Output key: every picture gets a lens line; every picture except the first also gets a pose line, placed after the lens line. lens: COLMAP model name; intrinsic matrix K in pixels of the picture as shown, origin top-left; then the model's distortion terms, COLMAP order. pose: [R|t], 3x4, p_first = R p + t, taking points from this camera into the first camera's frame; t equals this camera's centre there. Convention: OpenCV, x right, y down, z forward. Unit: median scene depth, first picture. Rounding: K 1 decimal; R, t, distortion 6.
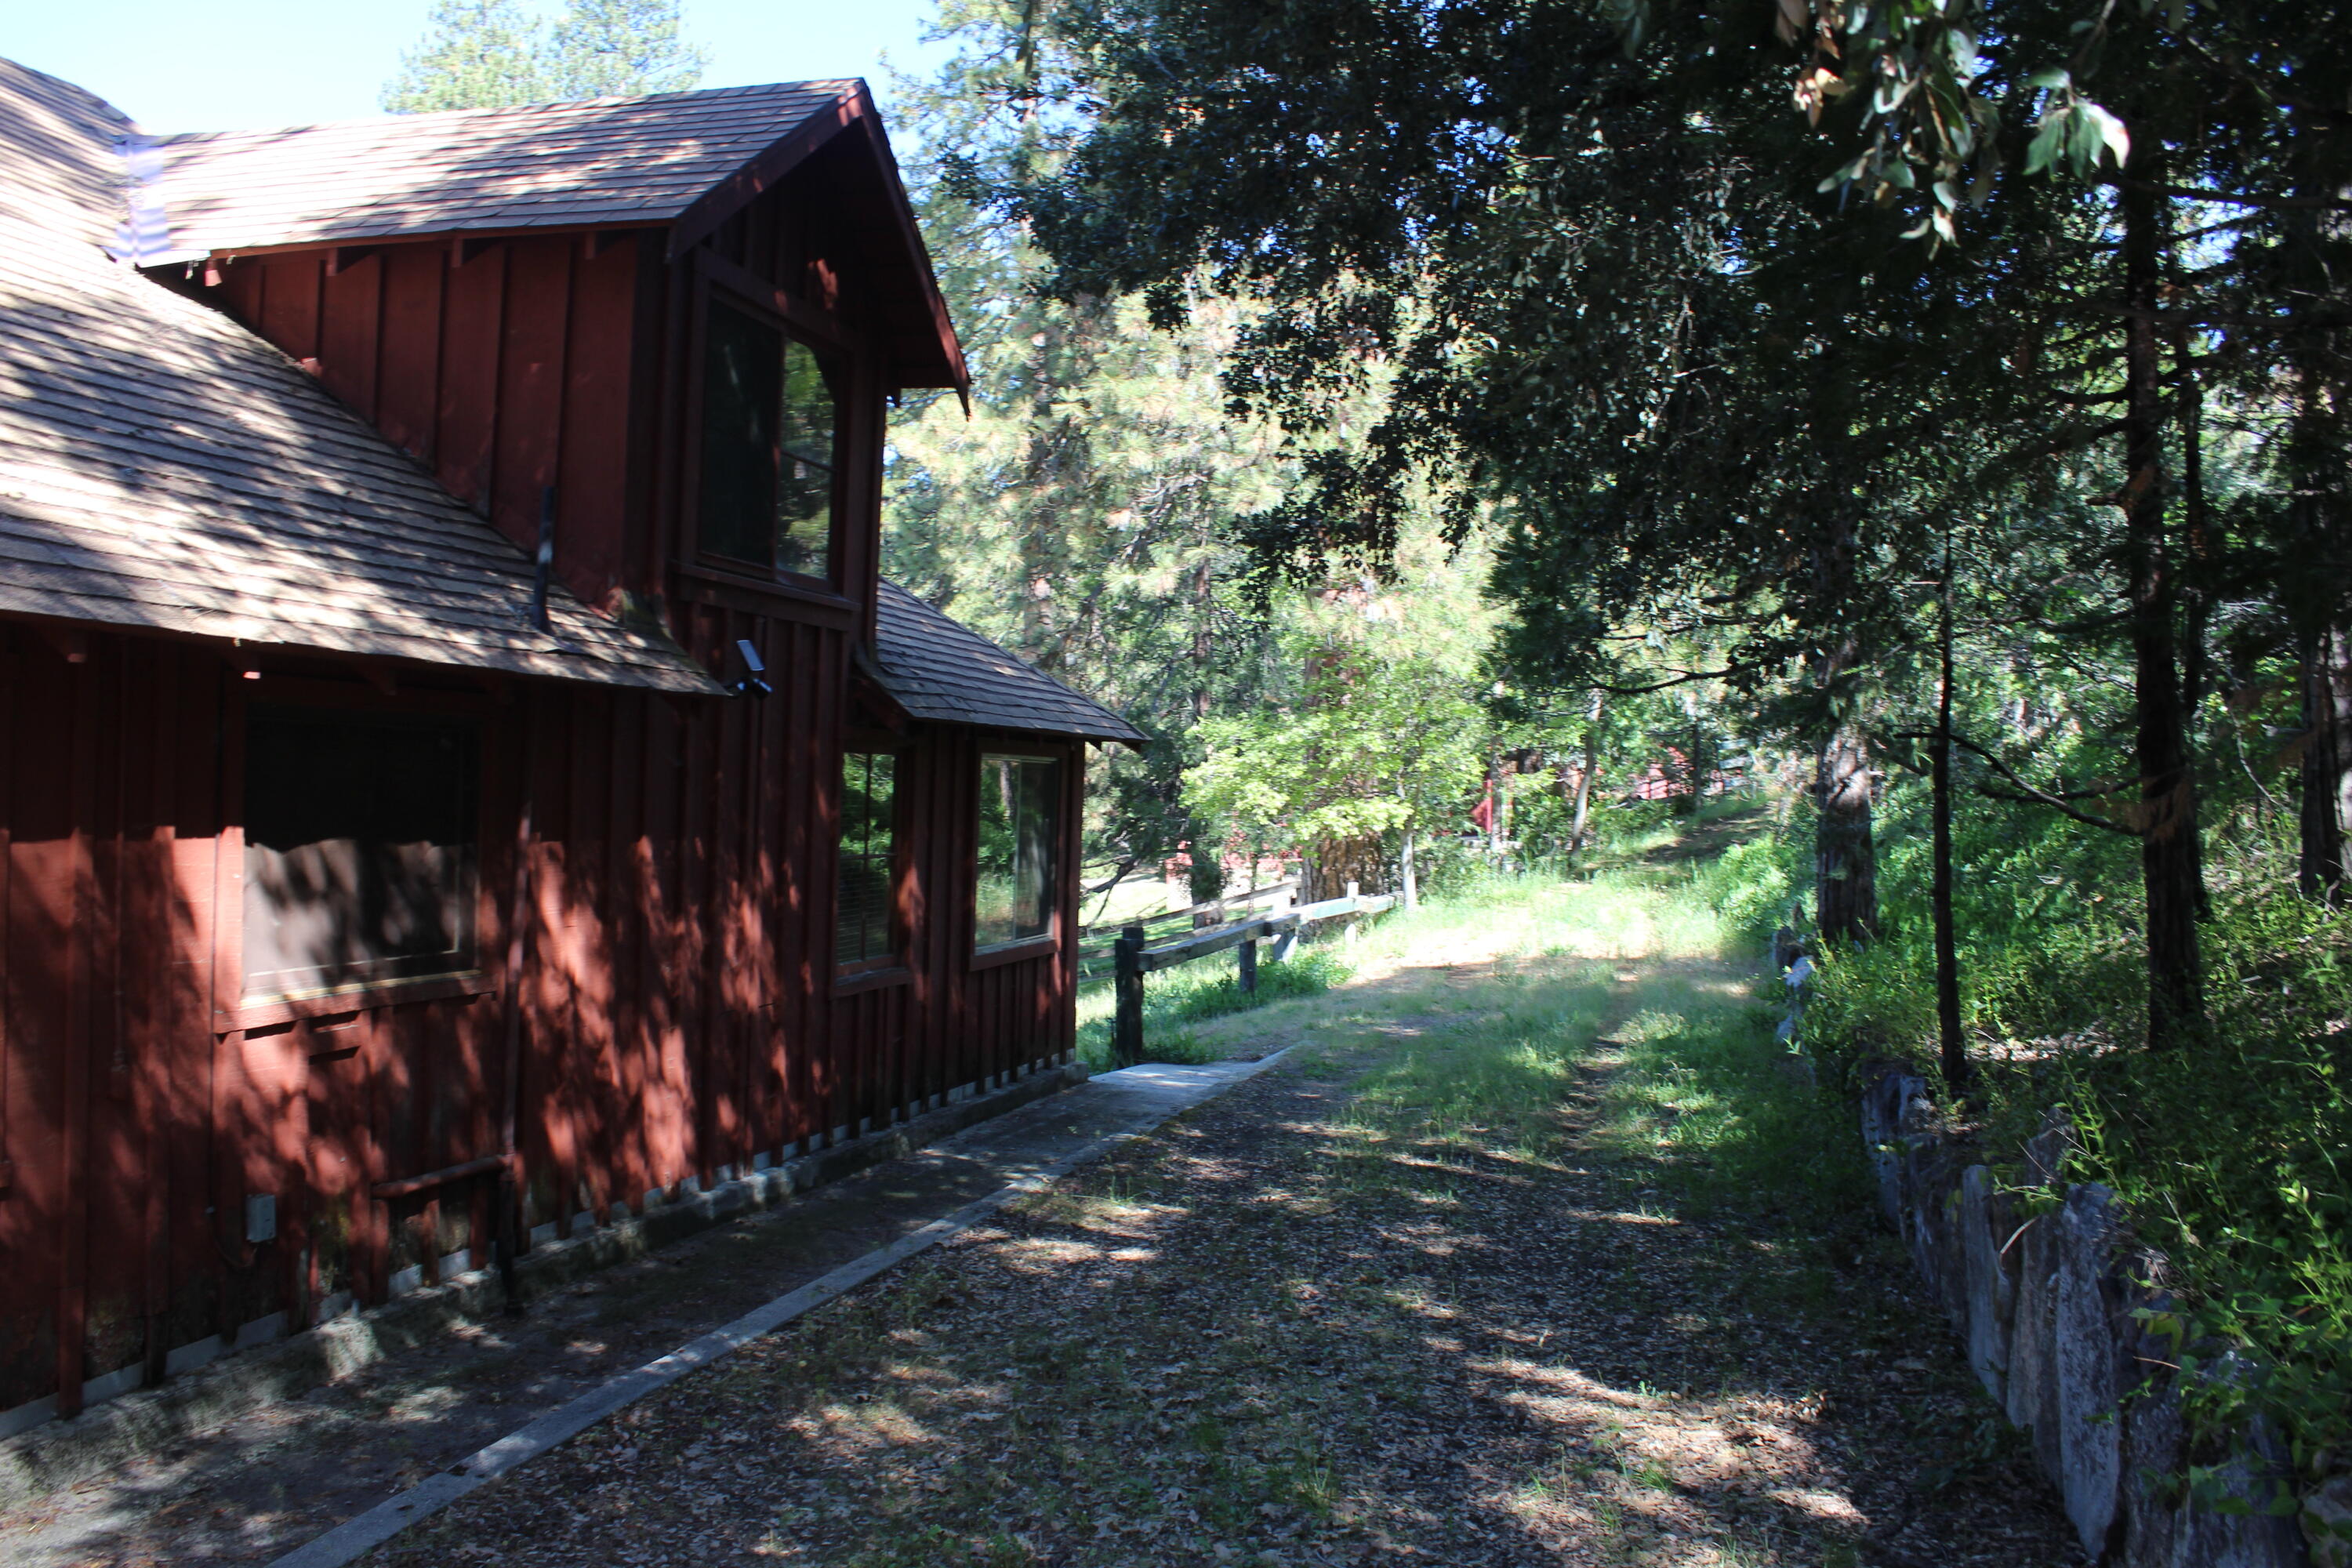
lens RADIAL K [[1940.8, 0, 1177.3], [0, 1940.8, 810.3], [0, 0, 1]] dist [-0.160053, 0.130975]
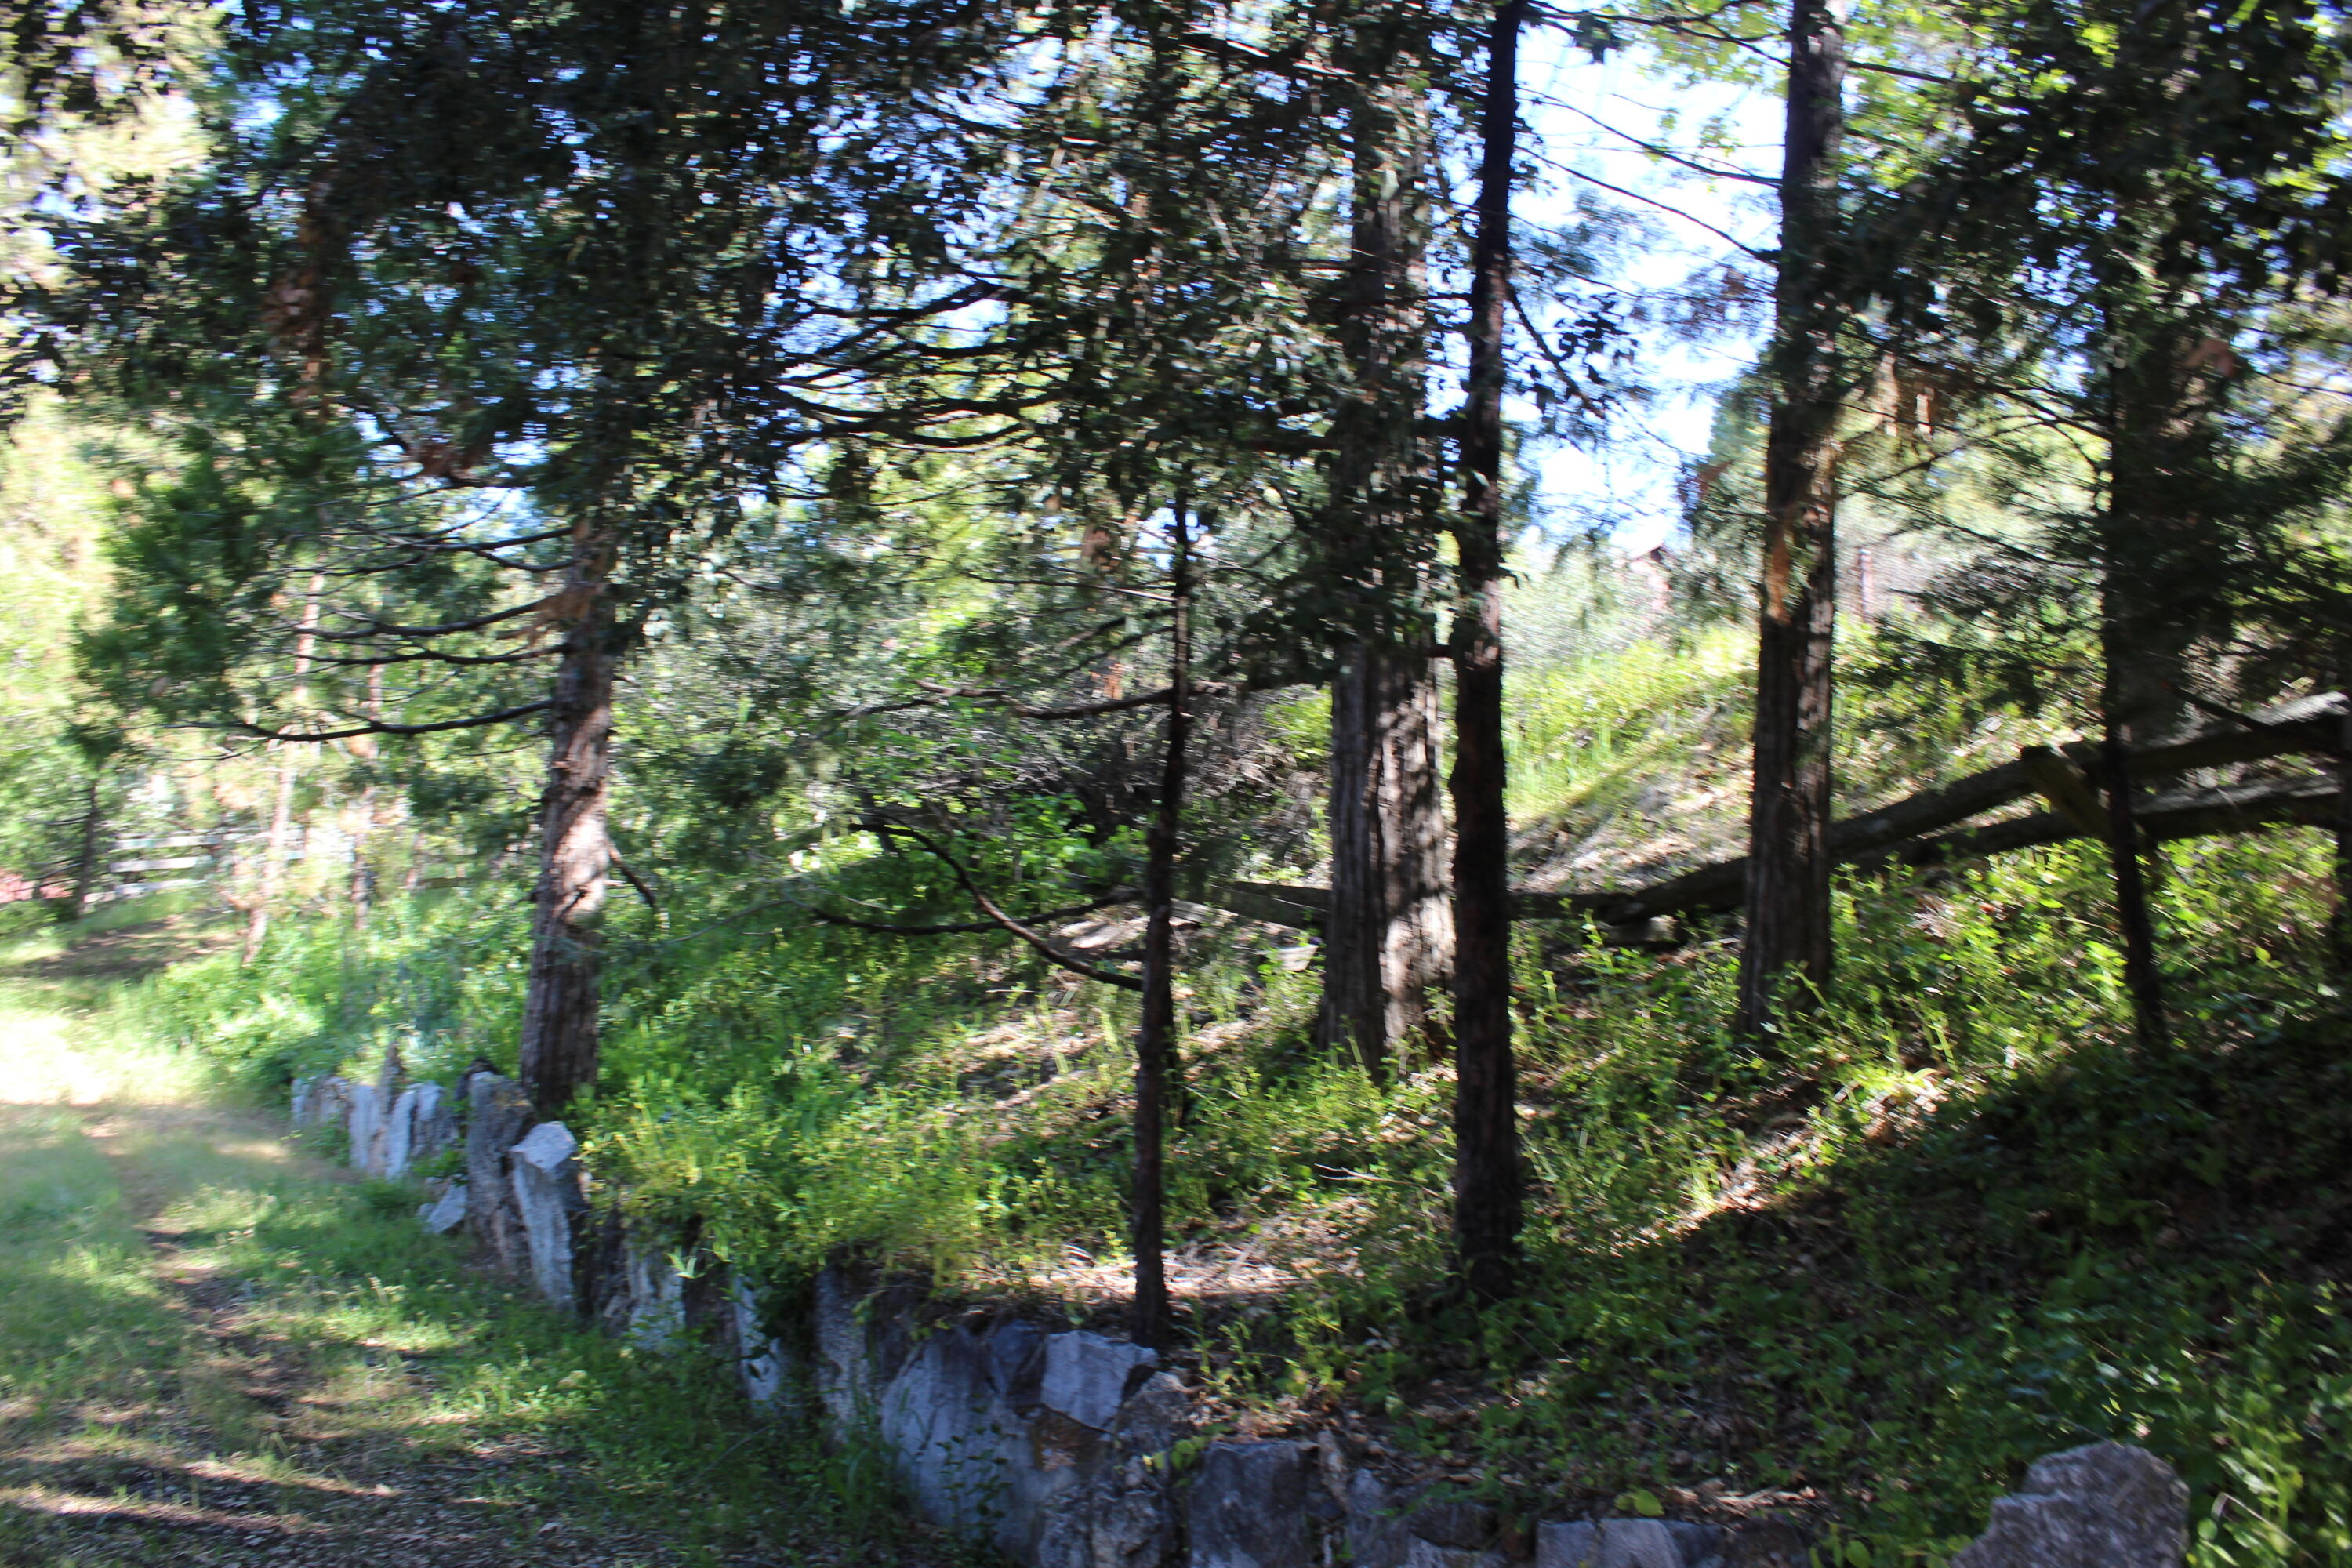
lens RADIAL K [[1940.8, 0, 1177.3], [0, 1940.8, 810.3], [0, 0, 1]] dist [-0.160053, 0.130975]
pose [[0.660865, 0.111326, 0.742202, -0.063339], [-0.057960, 0.993554, -0.097419, 0.013800], [-0.748263, 0.021363, 0.663058, 0.313836]]
